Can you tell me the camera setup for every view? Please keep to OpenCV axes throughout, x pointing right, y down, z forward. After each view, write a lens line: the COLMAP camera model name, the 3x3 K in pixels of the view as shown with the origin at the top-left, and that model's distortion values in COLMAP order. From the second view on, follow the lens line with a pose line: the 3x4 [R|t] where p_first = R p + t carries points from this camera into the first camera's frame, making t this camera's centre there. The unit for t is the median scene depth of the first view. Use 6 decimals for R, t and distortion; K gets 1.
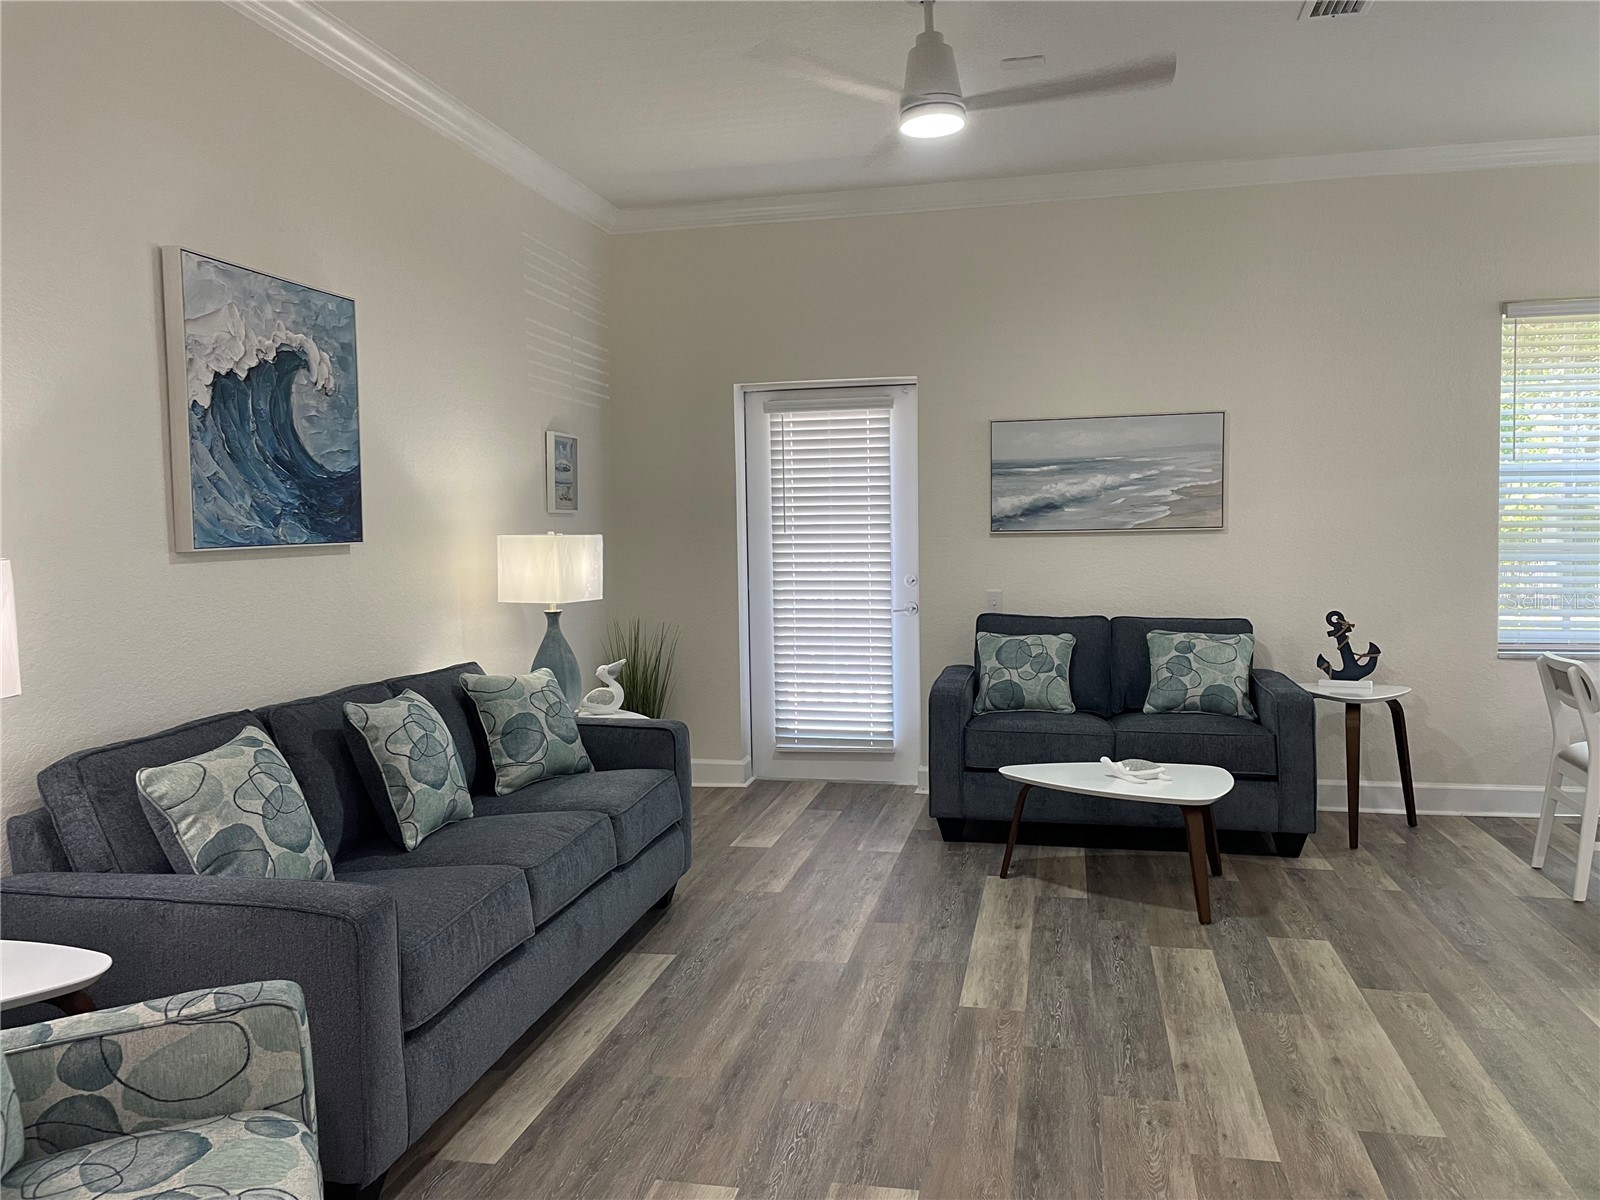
lens RADIAL K [[1202.3, 0, 789.8], [0, 1202.3, 588.6], [0, 0, 1]] dist [0.098958, -0.127589]
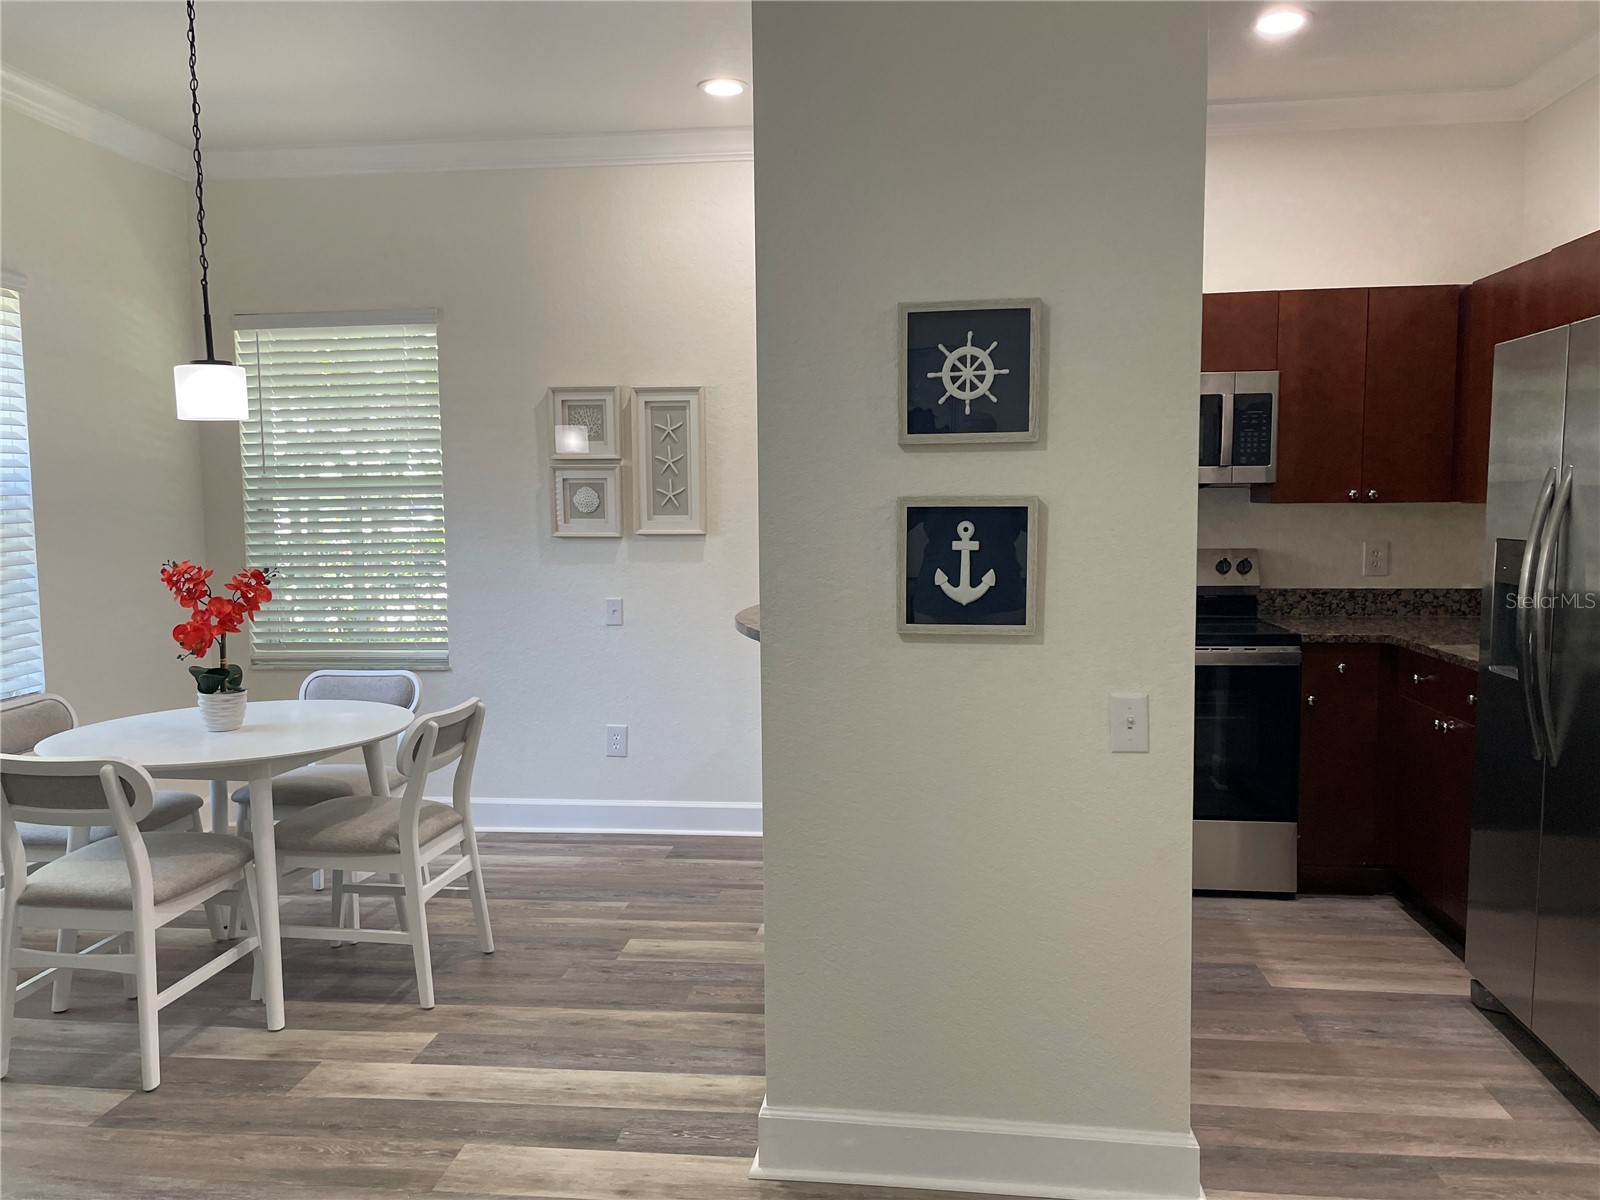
lens RADIAL K [[1202.3, 0, 786.5], [0, 1202.3, 604.3], [0, 0, 1]] dist [0.098958, -0.127589]
pose [[-0.102108, -0.066795, 0.992528, -0.087946], [0.069724, 0.994809, 0.074121, -0.056456], [-0.992327, 0.076772, -0.096920, 0.750402]]
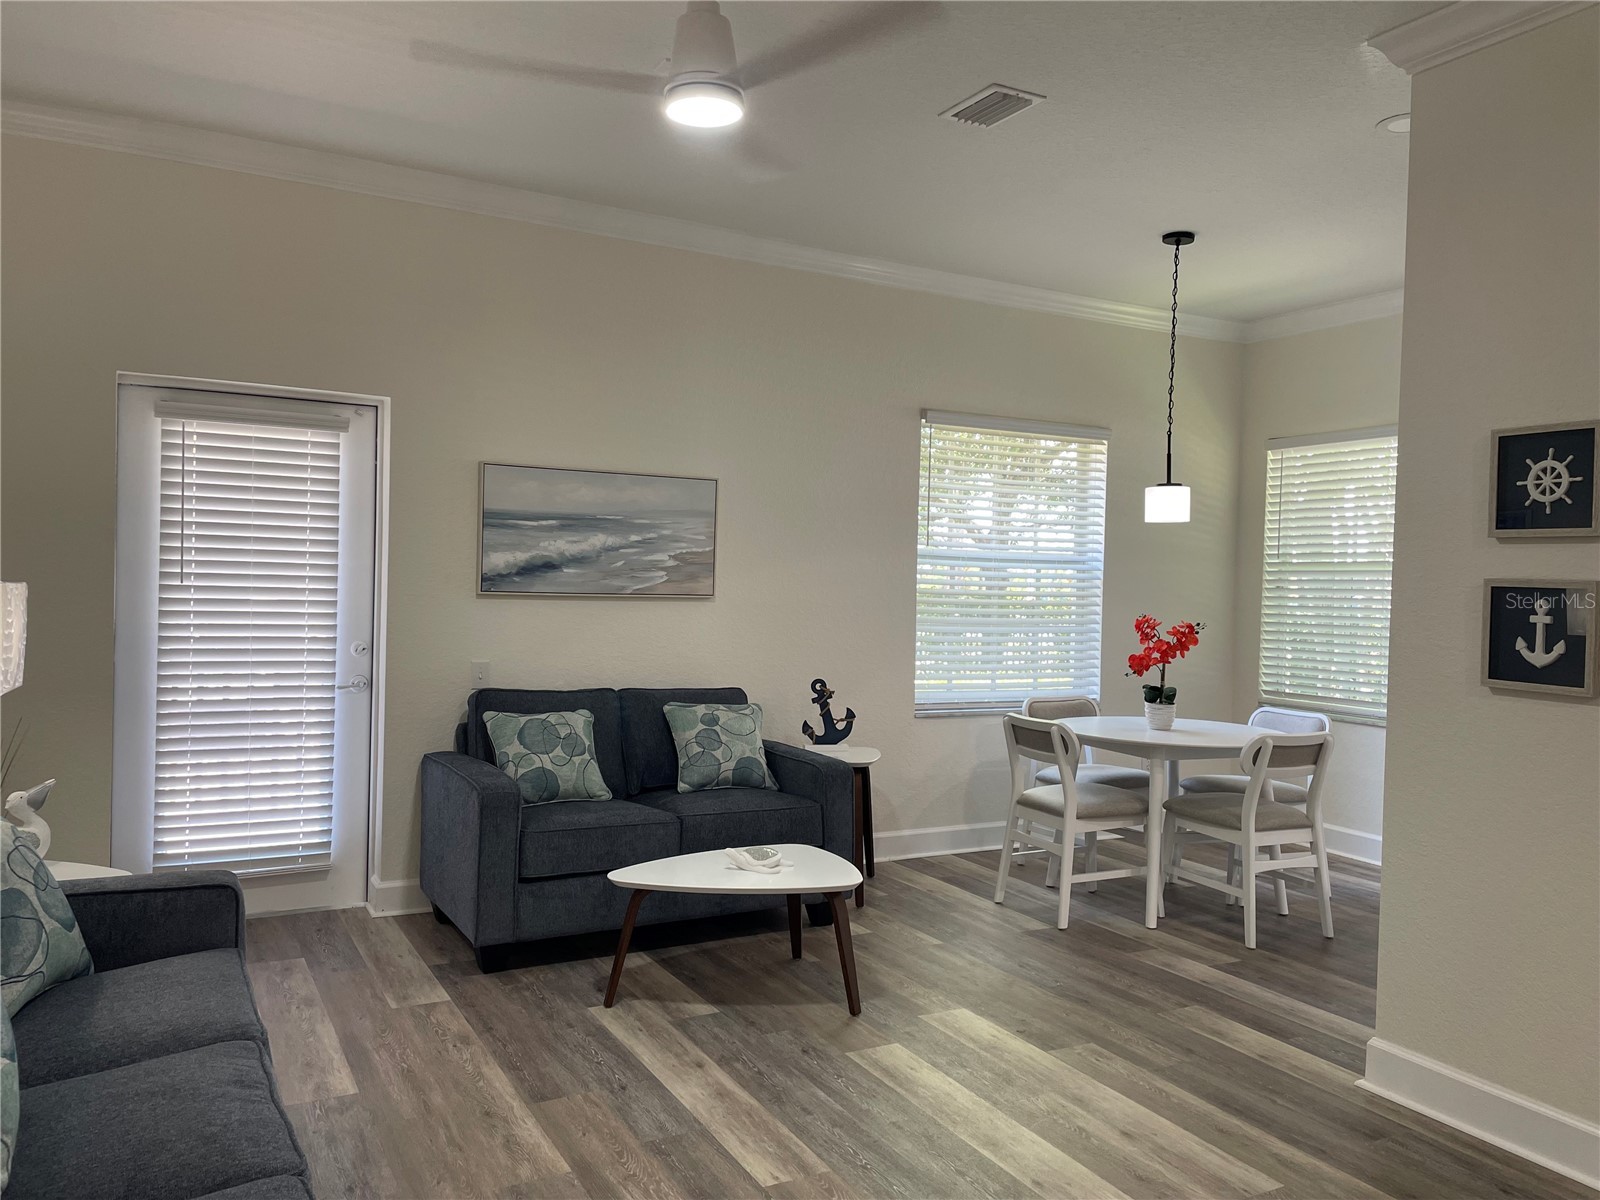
lens RADIAL K [[1202.3, 0, 801.0], [0, 1202.3, 598.3], [0, 0, 1]] dist [0.098958, -0.127589]
pose [[0.749273, 0.026023, 0.661750, -0.347178], [-0.001804, 0.999304, -0.037254, -0.017174], [-0.662259, 0.026720, 0.748798, 0.319949]]
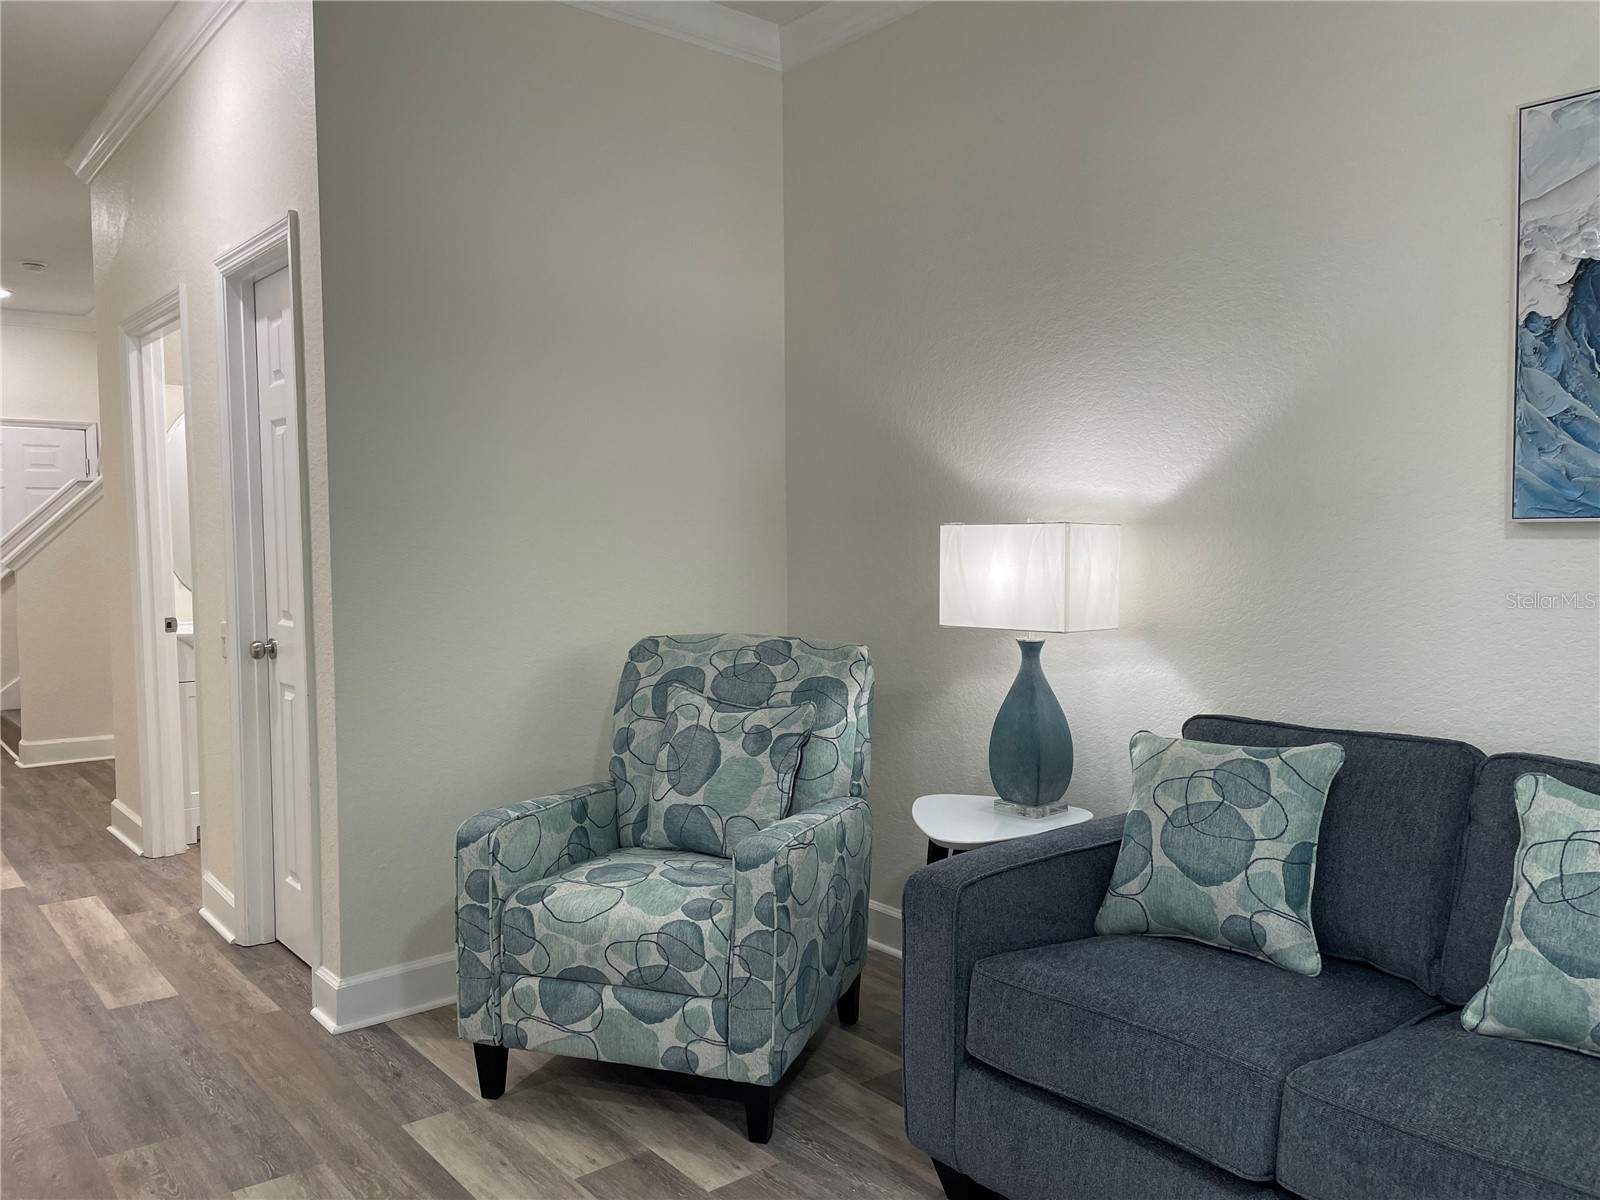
lens RADIAL K [[1202.3, 0, 810.7], [0, 1202.3, 597.3], [0, 0, 1]] dist [0.098958, -0.127589]
pose [[-0.608659, 0.065469, -0.790727, 0.294196], [-0.030377, 0.993936, 0.105677, -0.041977], [0.792851, 0.088341, -0.602979, 0.926573]]
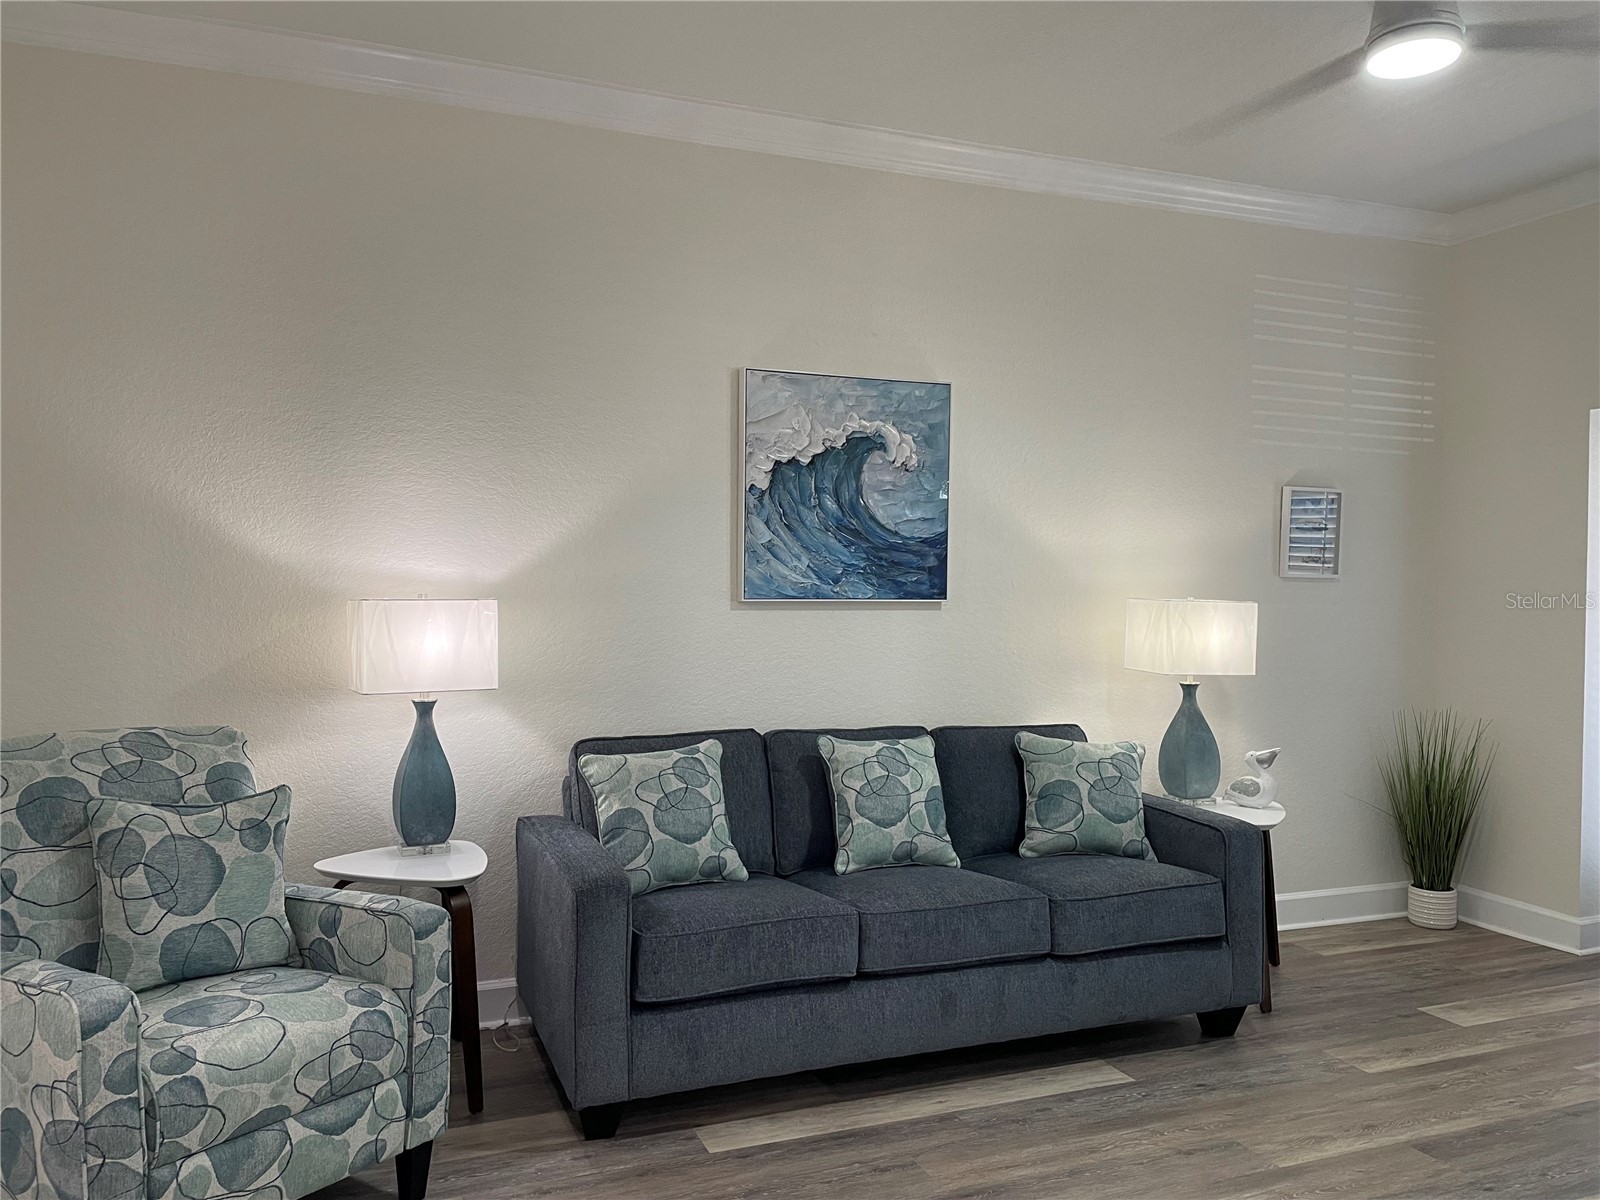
lens RADIAL K [[1202.3, 0, 802.0], [0, 1202.3, 593.0], [0, 0, 1]] dist [0.098958, -0.127589]
pose [[0.562882, 0.031875, -0.825922, 0.493493], [-0.068395, 0.997625, -0.008111, -0.027479], [0.823703, 0.061055, 0.563725, 0.279507]]
